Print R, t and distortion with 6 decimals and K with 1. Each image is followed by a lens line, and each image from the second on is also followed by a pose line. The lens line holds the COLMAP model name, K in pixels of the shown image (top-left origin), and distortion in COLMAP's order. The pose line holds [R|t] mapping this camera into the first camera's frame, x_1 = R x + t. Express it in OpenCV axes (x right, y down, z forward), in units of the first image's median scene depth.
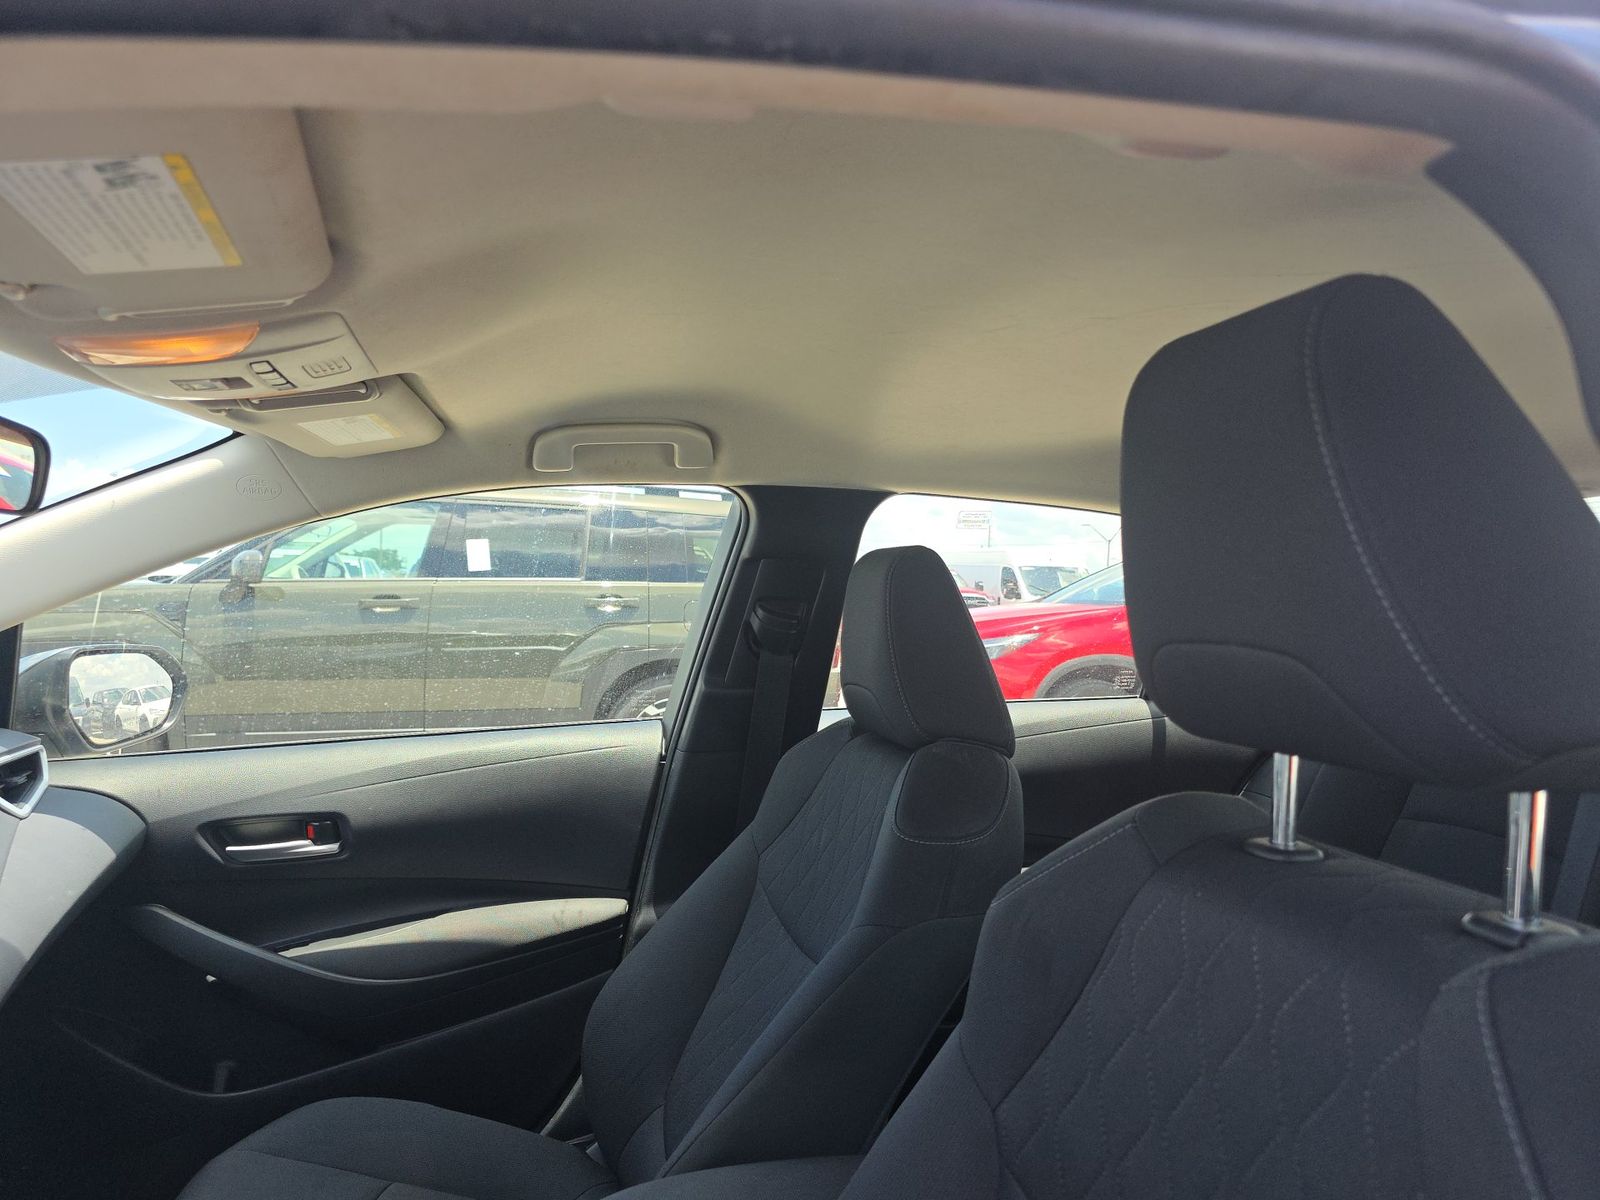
lens RADIAL K [[1068.9, 0, 804.4], [0, 1068.9, 616.6], [0, 0, 1]] dist [0.037445, -0.038562]
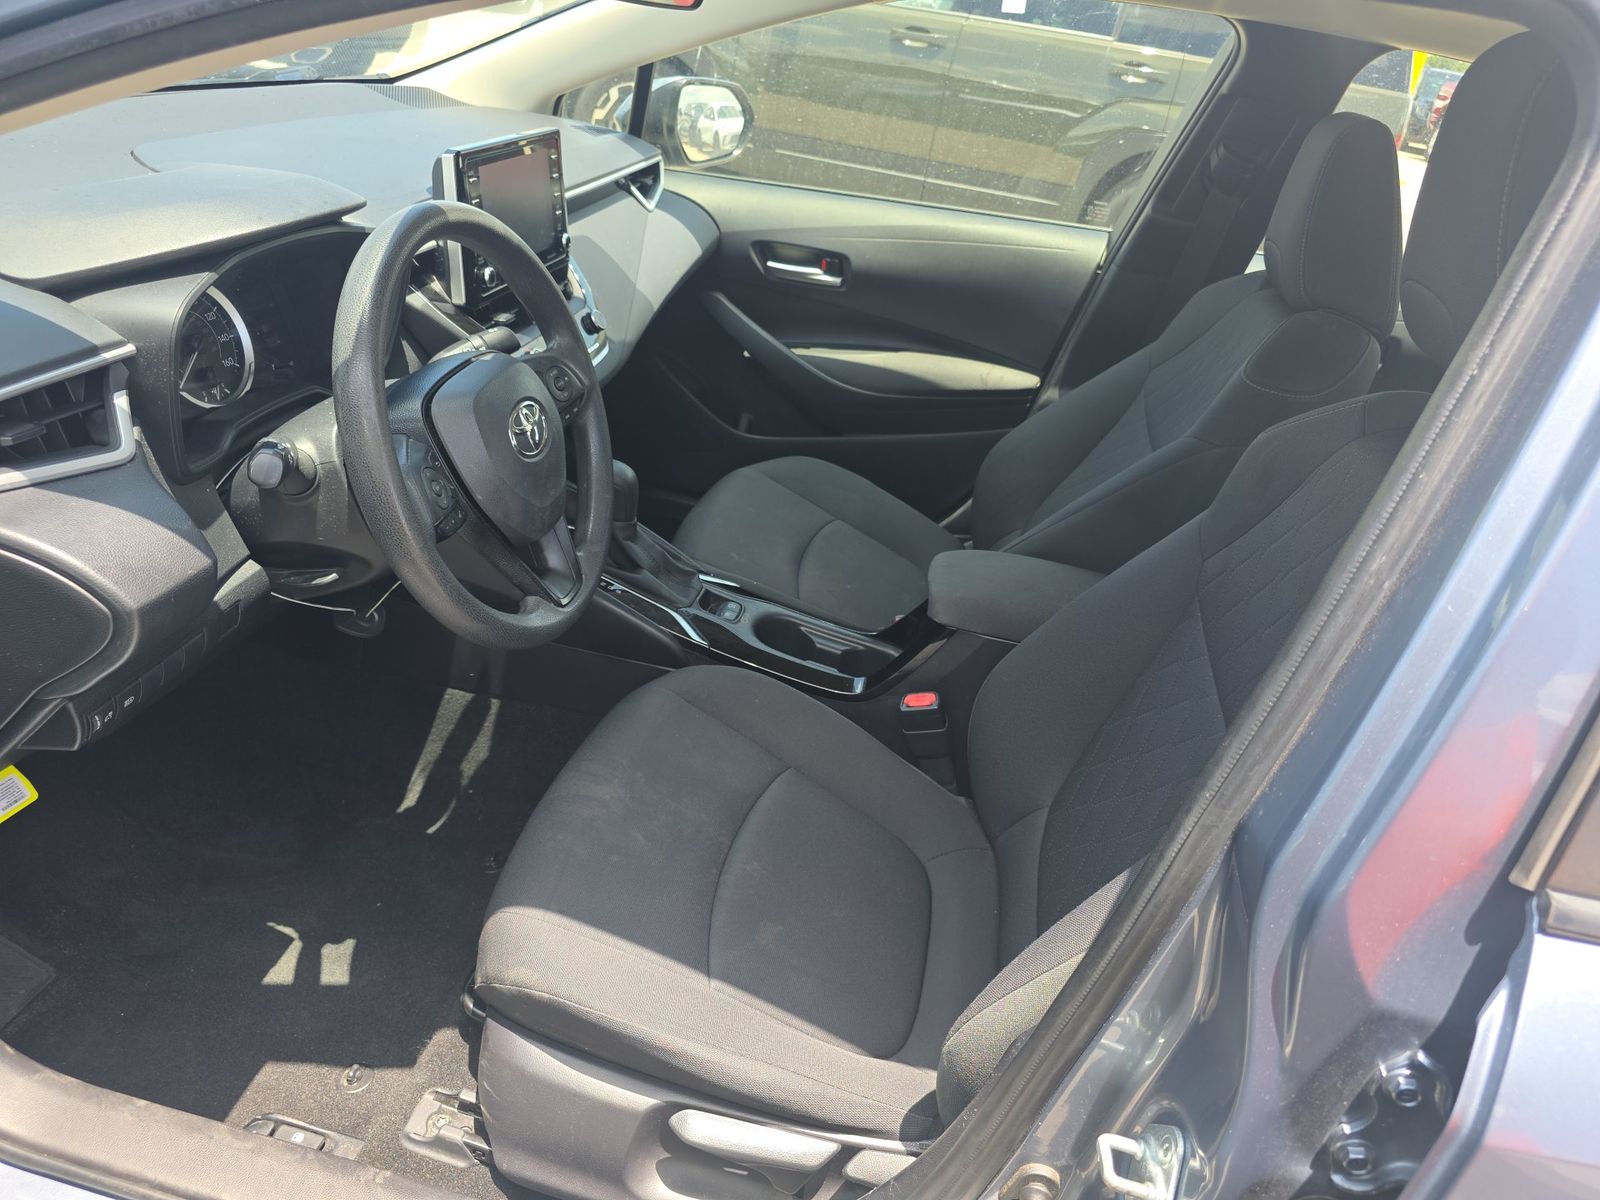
lens RADIAL K [[1068.9, 0, 804.4], [0, 1068.9, 616.6], [0, 0, 1]] dist [0.037445, -0.038562]
pose [[0.885011, 0.331885, -0.326508, 0.092053], [-0.145893, 0.863683, 0.482459, -0.057548], [0.442120, -0.379346, 0.812789, -0.240084]]
